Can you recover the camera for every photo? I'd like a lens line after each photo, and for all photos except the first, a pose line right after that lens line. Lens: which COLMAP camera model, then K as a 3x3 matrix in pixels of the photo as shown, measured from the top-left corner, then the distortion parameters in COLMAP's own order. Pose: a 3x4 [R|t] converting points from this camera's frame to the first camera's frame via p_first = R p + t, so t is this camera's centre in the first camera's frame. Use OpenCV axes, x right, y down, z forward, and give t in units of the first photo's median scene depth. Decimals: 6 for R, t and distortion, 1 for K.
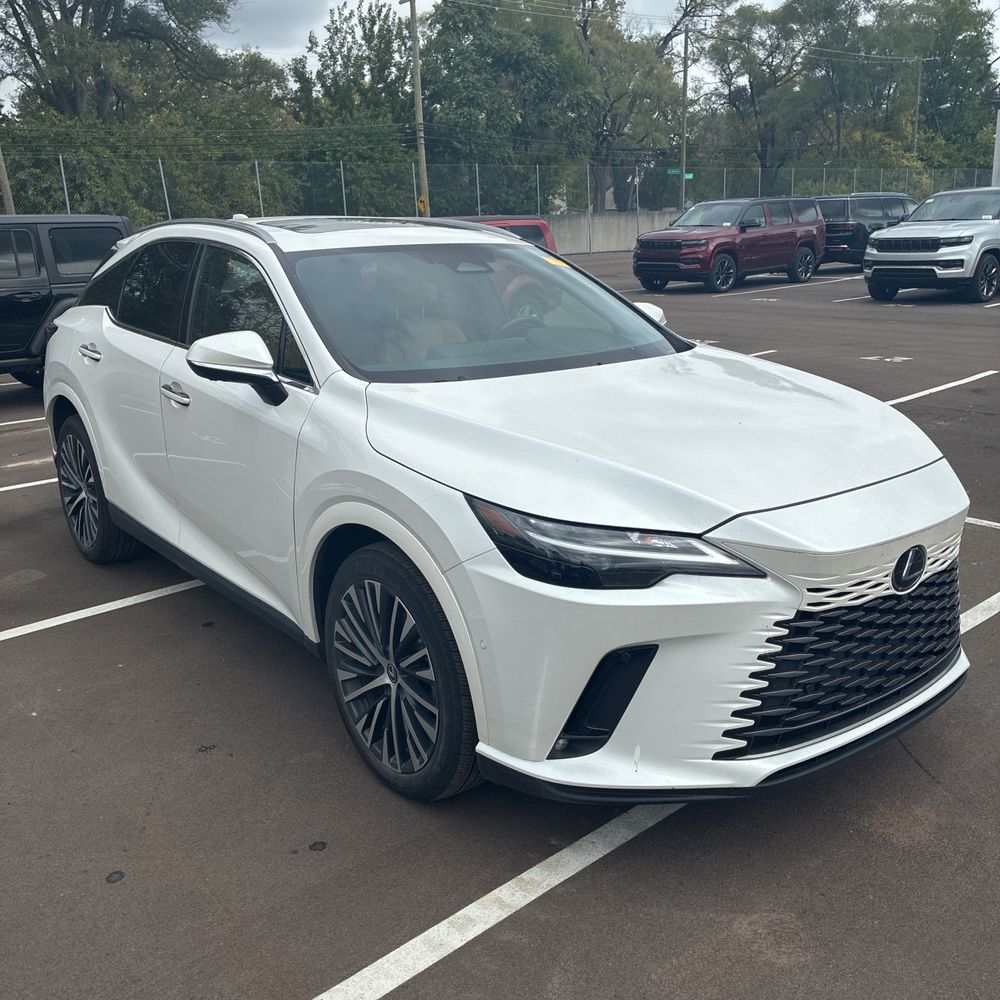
lens RADIAL K [[1000.8, 0, 500.0], [0, 1000.8, 500.0], [0, 0, 1]] dist [0.029734, -0.009875]
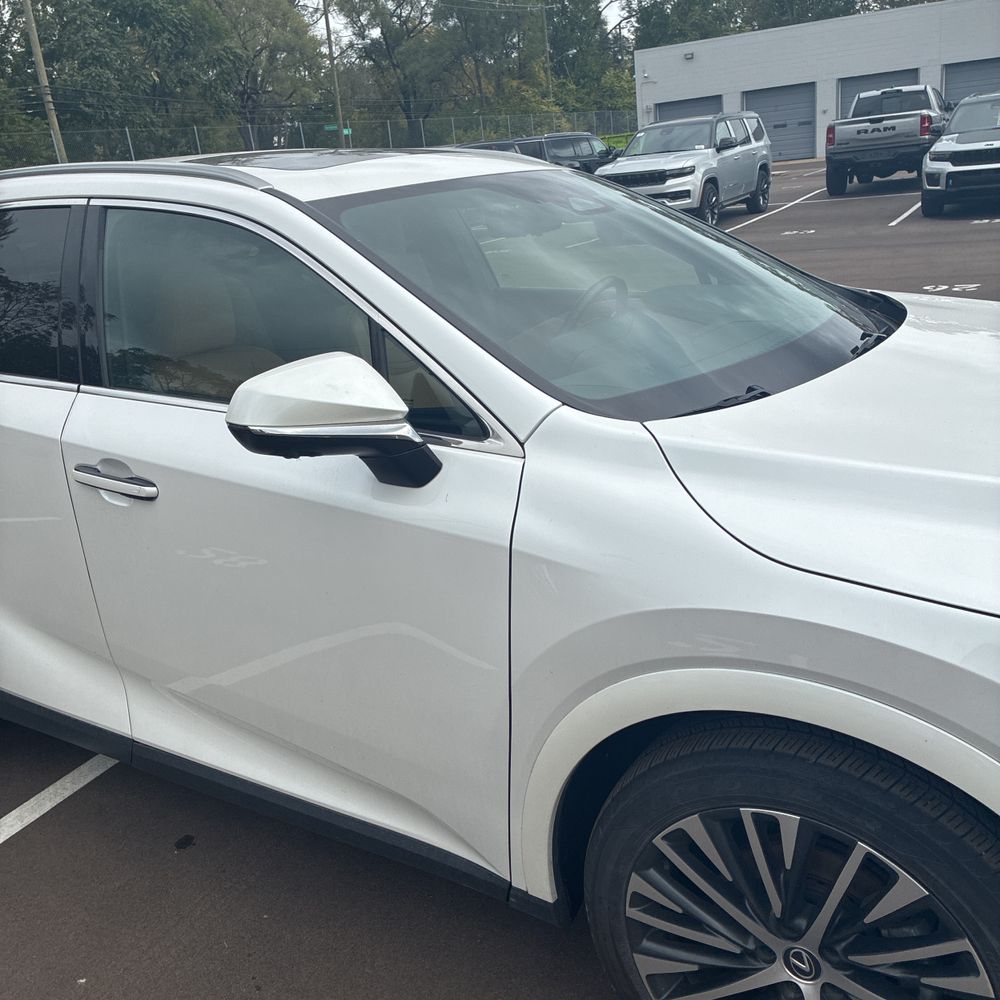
lens RADIAL K [[1000.8, 0, 500.0], [0, 1000.8, 500.0], [0, 0, 1]] dist [0.029734, -0.009875]
pose [[0.941869, -0.166193, 0.291998, -0.064141], [0.155657, 0.986040, 0.059125, -0.021419], [-0.297748, -0.010237, 0.954590, 0.093171]]
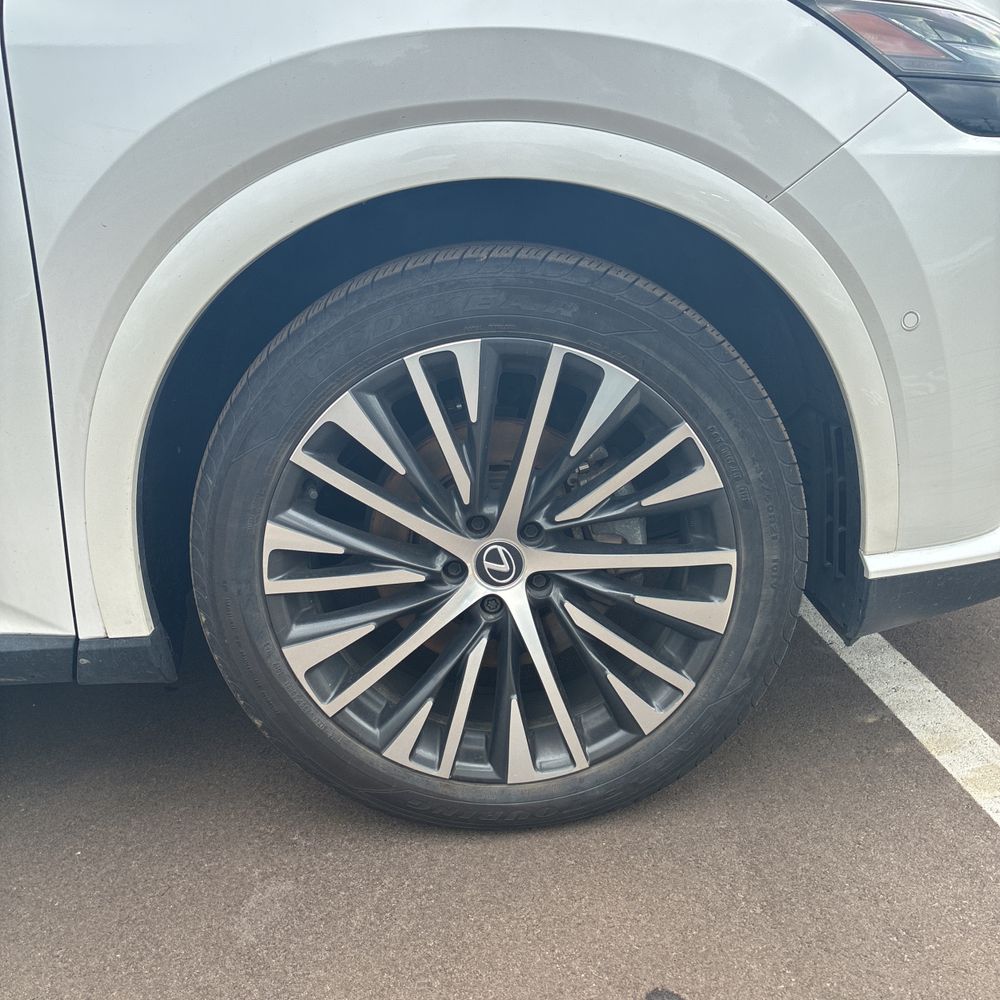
lens RADIAL K [[1003.9, 0, 501.5], [0, 1003.9, 485.6], [0, 0, 1]] dist [0.062165, -0.107763]
pose [[0.612841, -0.273089, 0.741517, -0.070995], [0.286011, 0.951419, 0.114013, 0.016048], [-0.736629, 0.142210, 0.661176, 0.122890]]
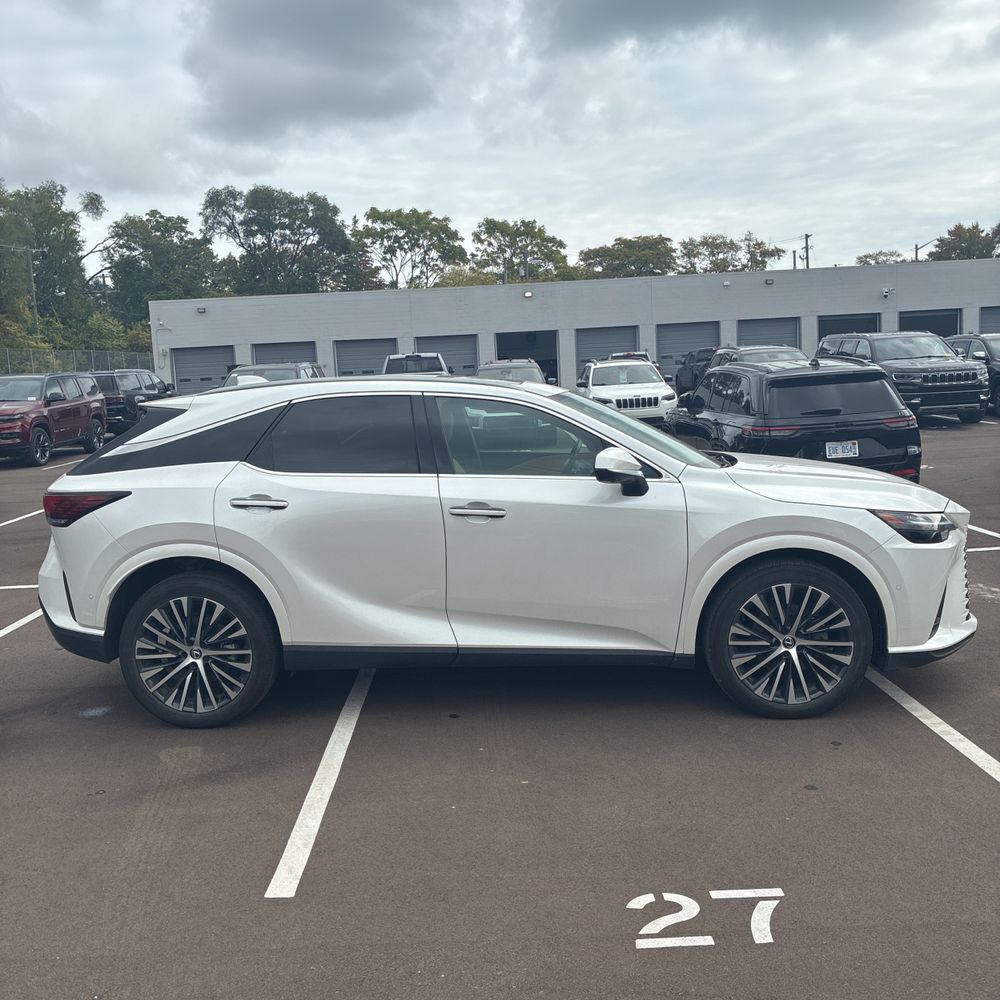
lens RADIAL K [[1000.8, 0, 500.0], [0, 1000.8, 500.0], [0, 0, 1]] dist [0.029734, -0.009875]
pose [[0.668215, -0.097025, 0.737614, -0.270327], [0.220743, 0.972669, -0.072031, -0.005808], [-0.710465, 0.210955, 0.671370, 0.035601]]
